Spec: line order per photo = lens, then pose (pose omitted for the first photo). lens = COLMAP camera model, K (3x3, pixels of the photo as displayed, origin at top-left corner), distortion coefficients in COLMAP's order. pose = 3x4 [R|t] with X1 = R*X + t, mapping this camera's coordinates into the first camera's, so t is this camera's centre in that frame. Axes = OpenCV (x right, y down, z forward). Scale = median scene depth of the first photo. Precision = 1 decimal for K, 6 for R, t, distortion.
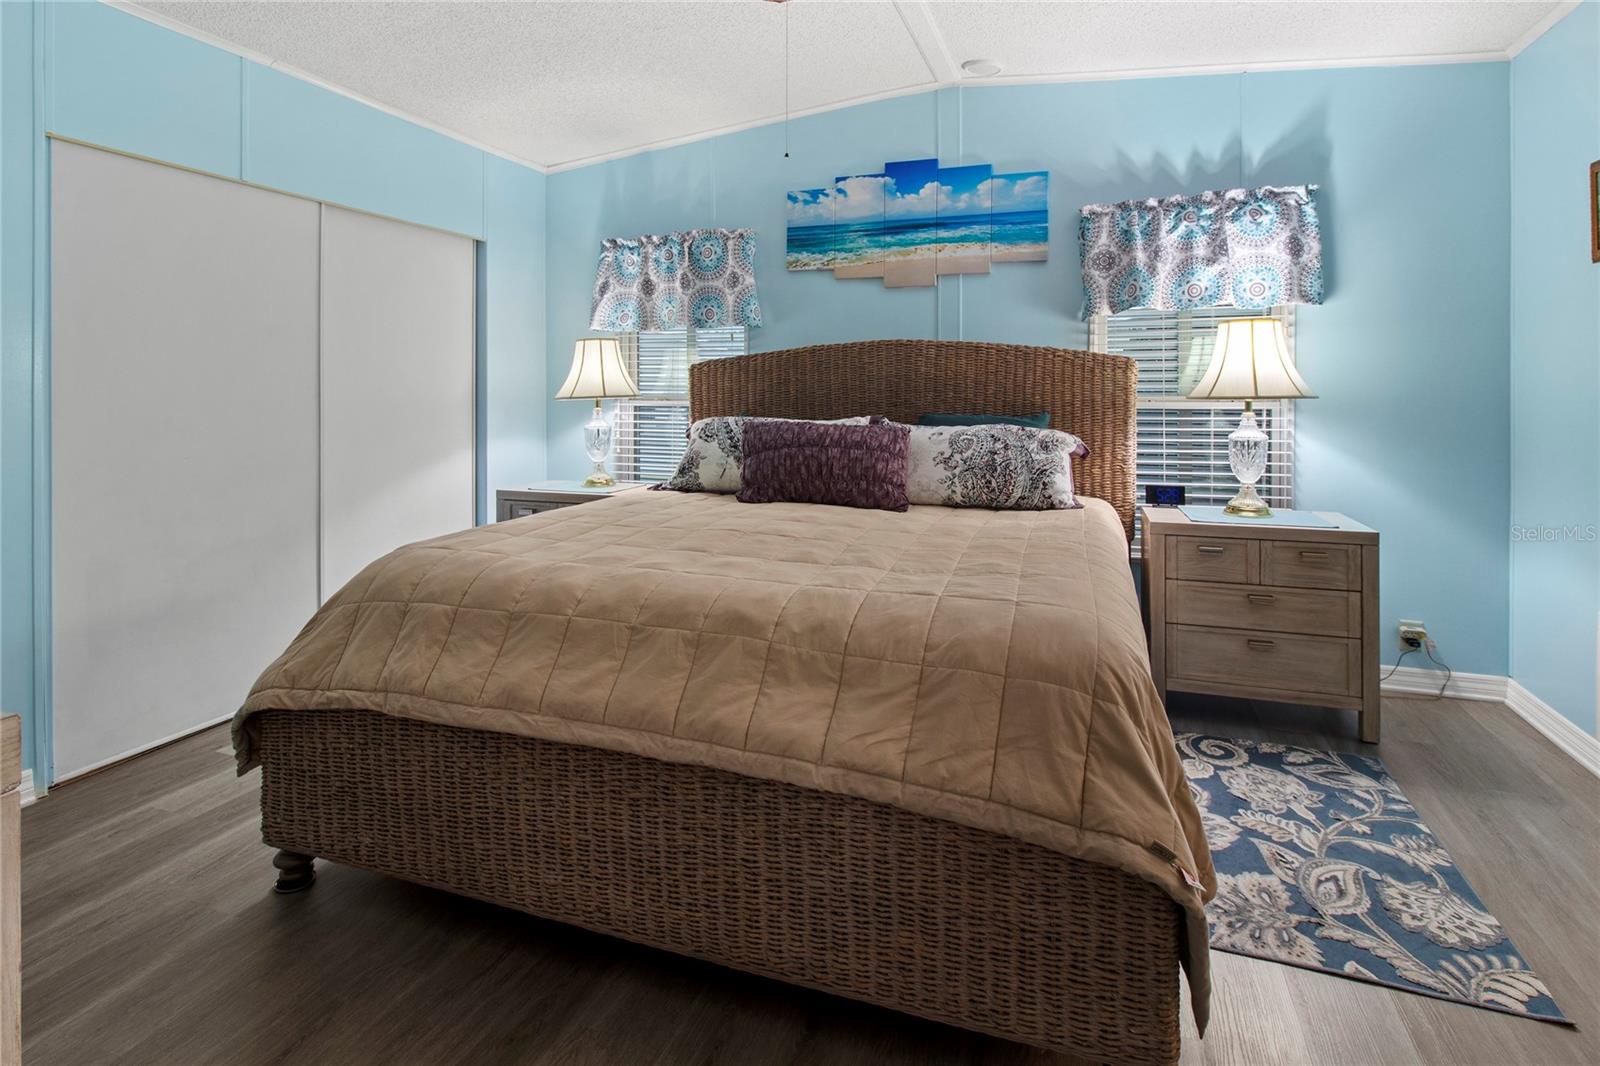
lens RADIAL K [[791.1, 0, 804.0], [0, 791.1, 437.4], [0, 0, 1]] dist [0.002771, 0.000257]
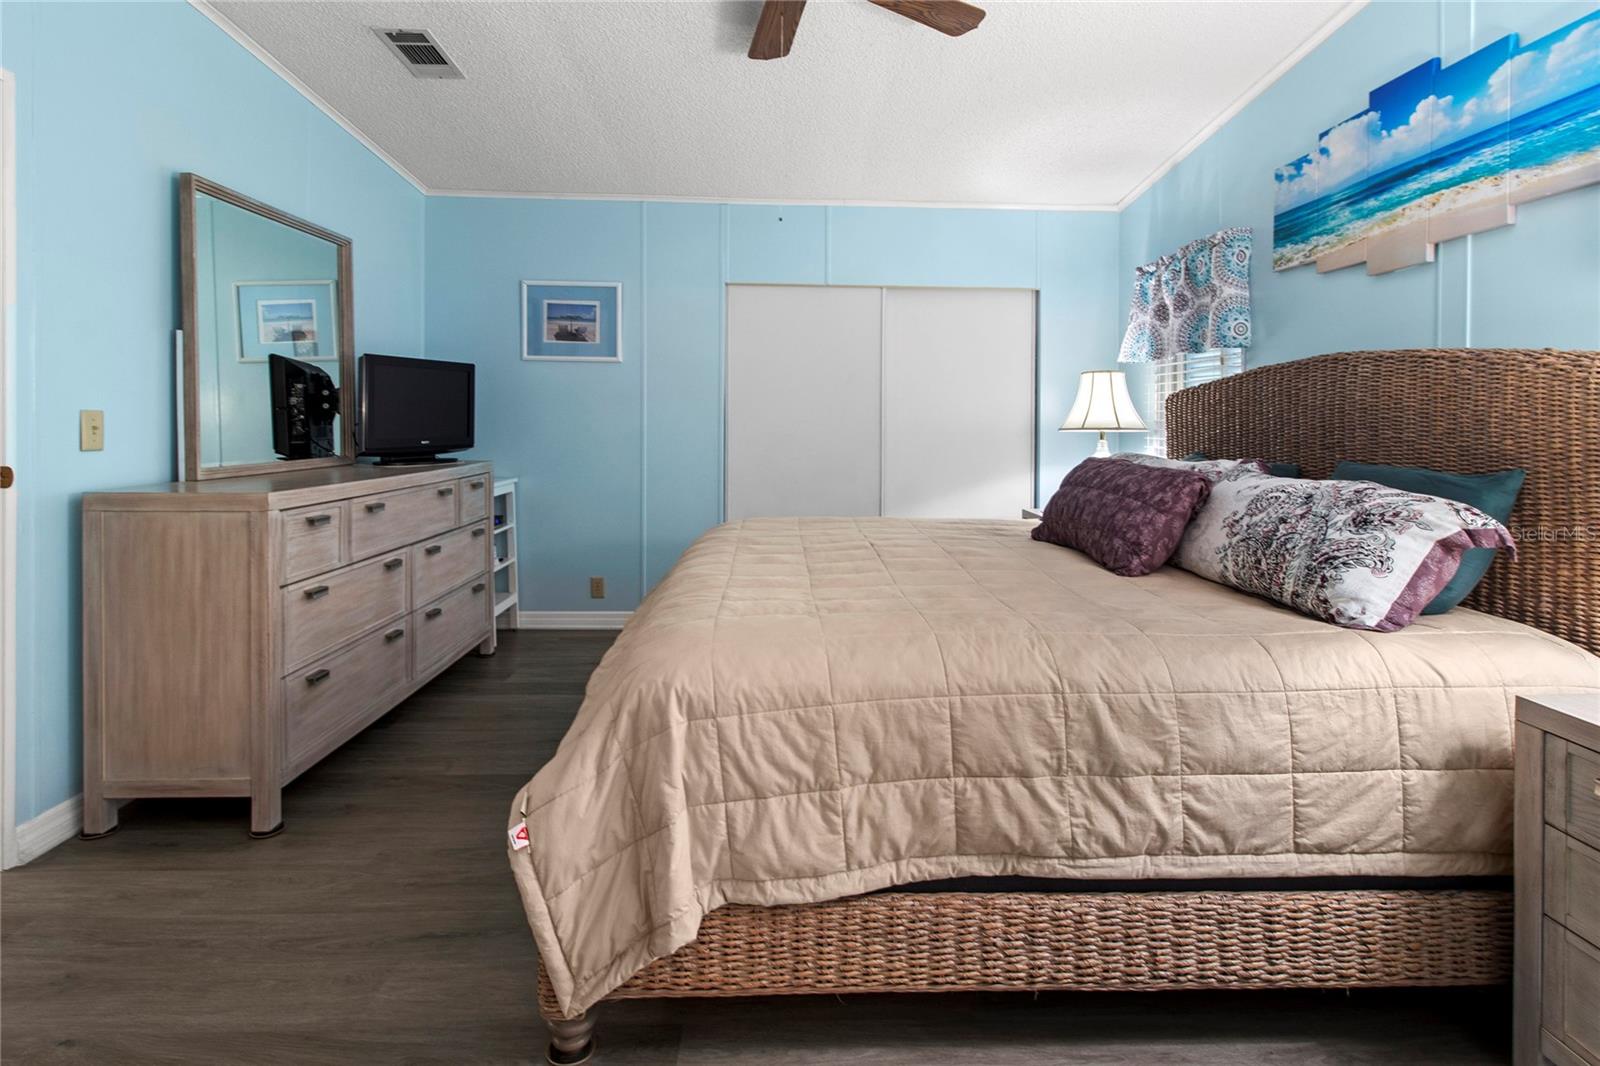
lens RADIAL K [[752.9, 0, 812.7], [0, 752.9, 487.7], [0, 0, 1]] dist [-0.000367, 0.000030]
pose [[0.392280, 0.090732, -0.915360, 0.542026], [-0.067738, 0.995271, 0.069623, -0.020593], [0.917349, 0.034693, 0.396570, 0.317599]]
